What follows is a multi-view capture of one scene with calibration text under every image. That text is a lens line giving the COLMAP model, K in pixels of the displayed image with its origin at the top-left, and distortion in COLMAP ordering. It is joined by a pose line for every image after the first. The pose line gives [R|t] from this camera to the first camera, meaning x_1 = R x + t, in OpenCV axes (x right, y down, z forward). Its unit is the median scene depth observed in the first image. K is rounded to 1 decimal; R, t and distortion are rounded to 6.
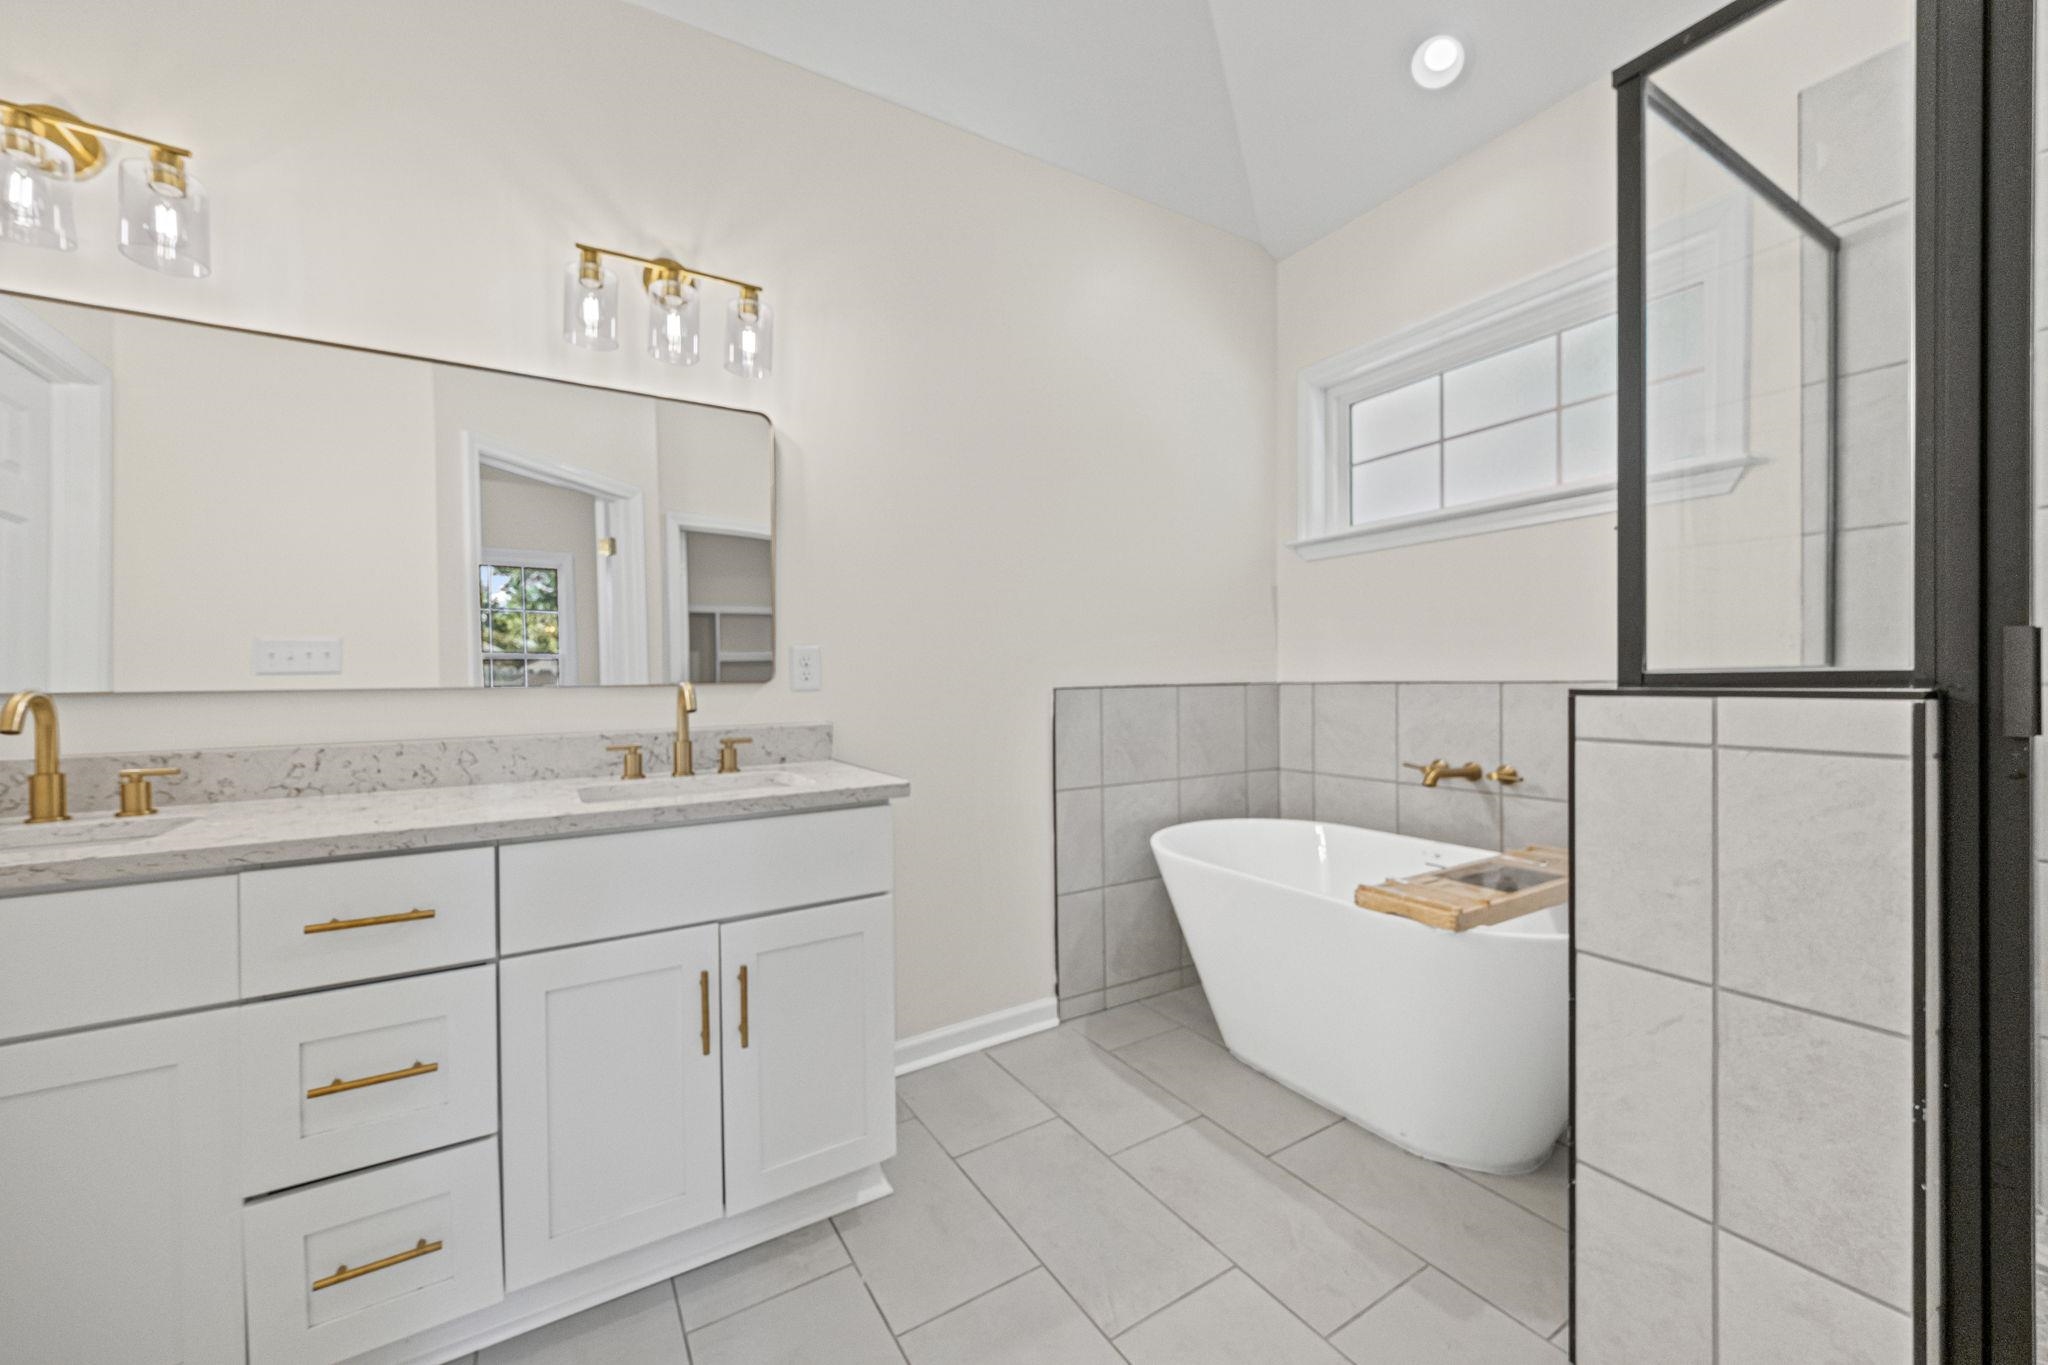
lens RADIAL K [[797.2, 0, 1017.5], [0, 797.2, 682.4], [0, 0, 1]] dist [0.010464, -0.001620]
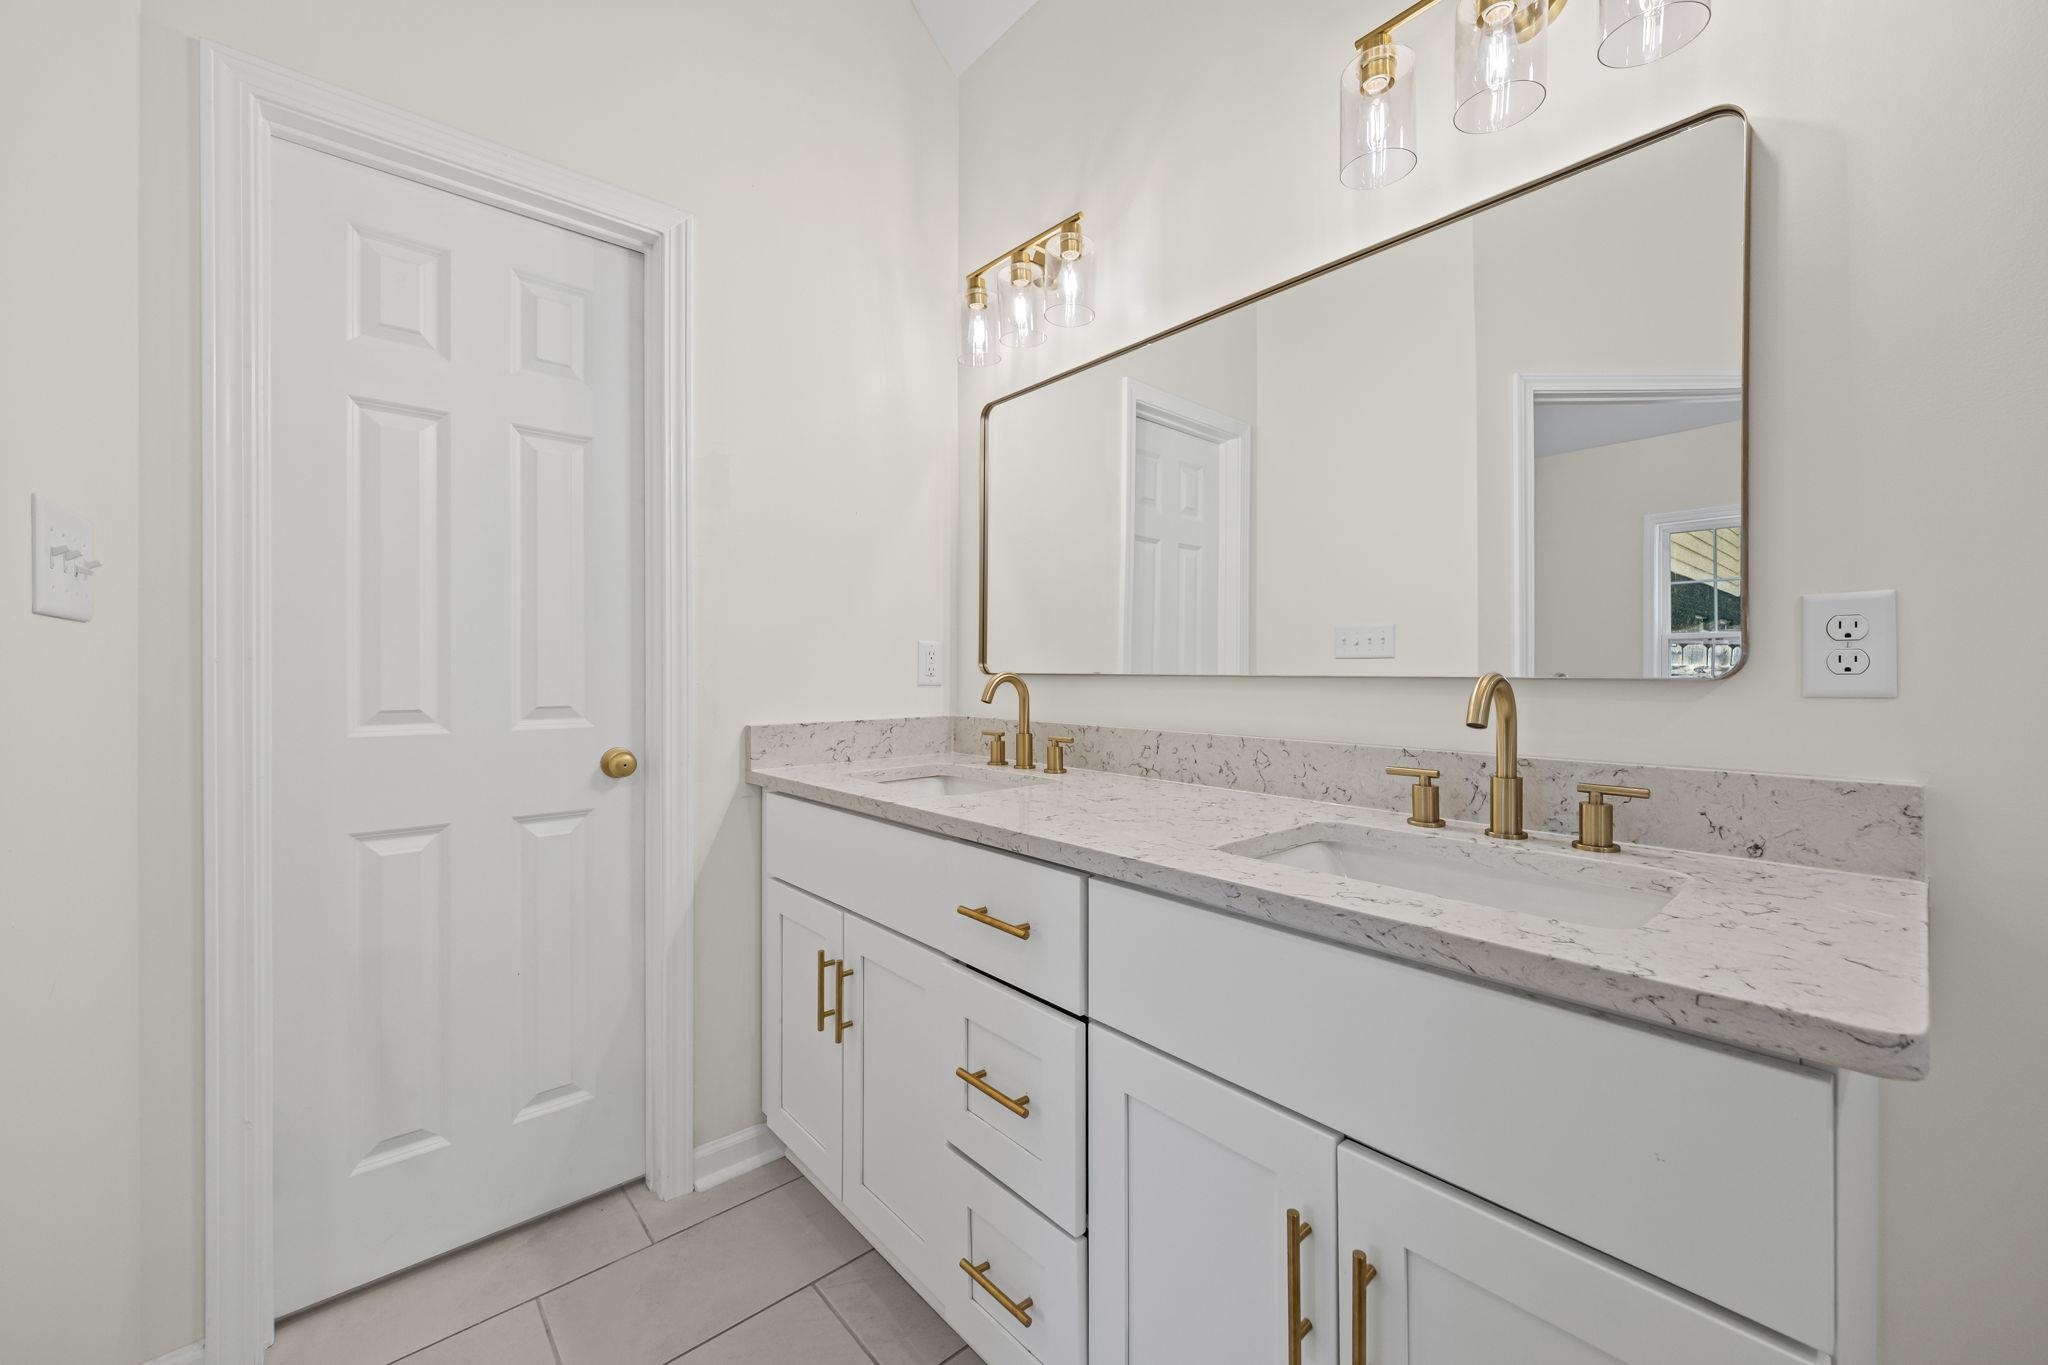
lens RADIAL K [[797.2, 0, 1017.8], [0, 797.2, 662.9], [0, 0, 1]] dist [0.010464, -0.001620]
pose [[0.176696, 0.004488, -0.984255, 0.090114], [-0.008723, 0.999957, 0.002994, -0.006736], [0.984227, 0.008056, 0.176727, 0.624443]]
